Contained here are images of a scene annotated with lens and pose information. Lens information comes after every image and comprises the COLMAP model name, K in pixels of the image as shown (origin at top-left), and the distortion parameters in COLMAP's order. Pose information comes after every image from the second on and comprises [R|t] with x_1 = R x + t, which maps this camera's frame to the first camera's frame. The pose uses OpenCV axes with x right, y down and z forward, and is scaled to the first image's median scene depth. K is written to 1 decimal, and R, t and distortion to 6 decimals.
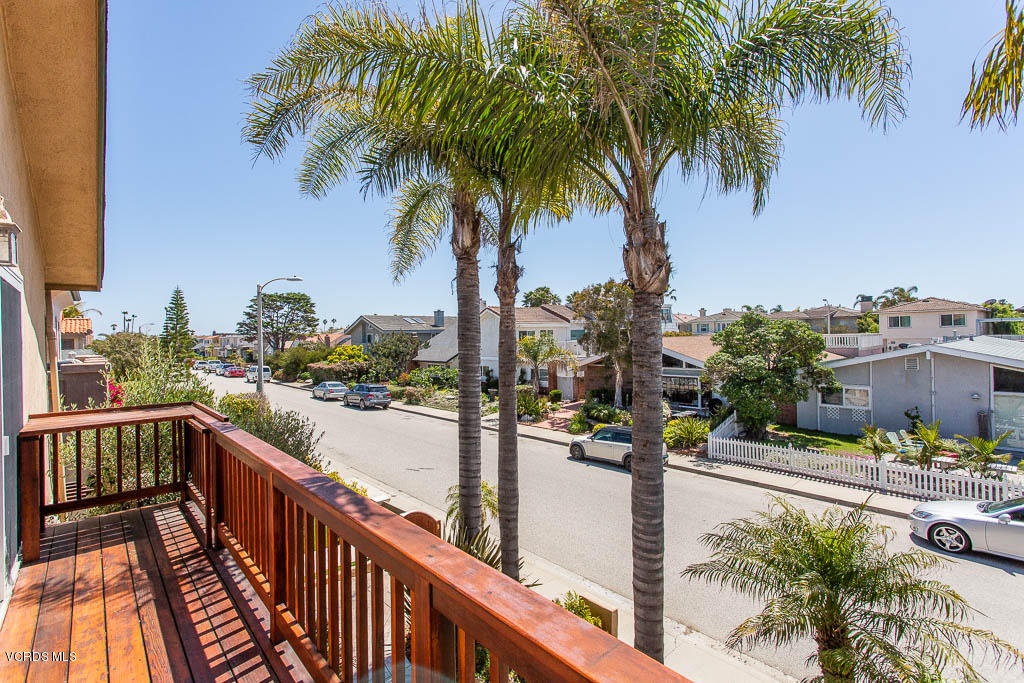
lens RADIAL K [[491.4, 0, 504.0], [0, 491.4, 336.7], [0, 0, 1]] dist [0.001647, 0.001553]
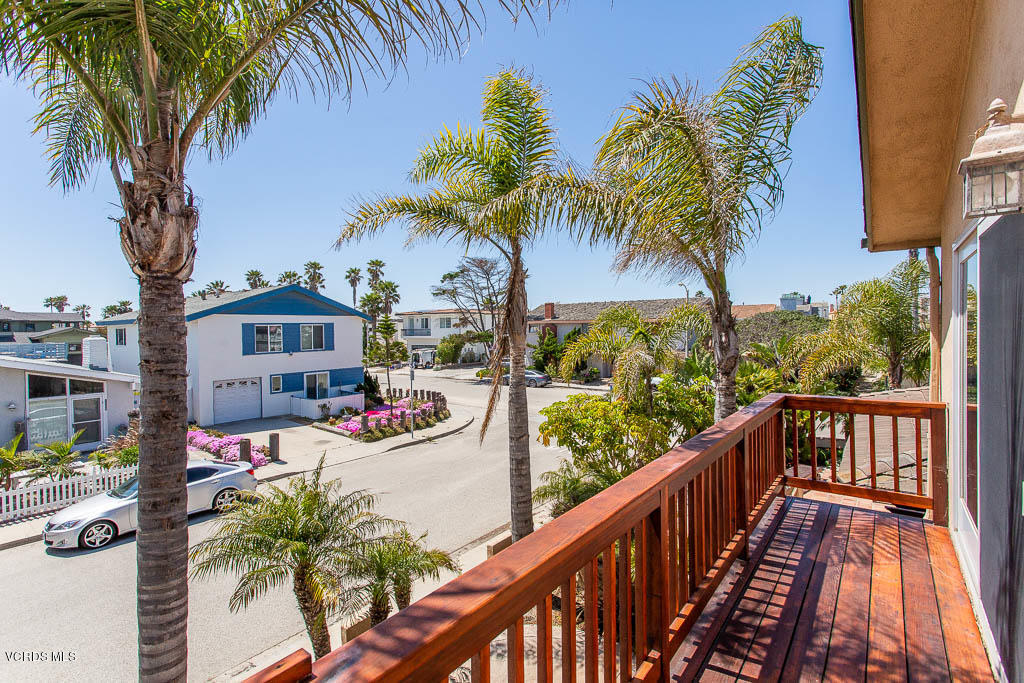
lens RADIAL K [[491.4, 0, 504.0], [0, 491.4, 336.7], [0, 0, 1]] dist [0.001647, 0.001553]
pose [[-0.206221, 0.004301, 0.978496, -0.311915], [0.019338, 0.999813, -0.000319, 0.002506], [-0.978314, 0.018856, -0.206266, 0.364645]]
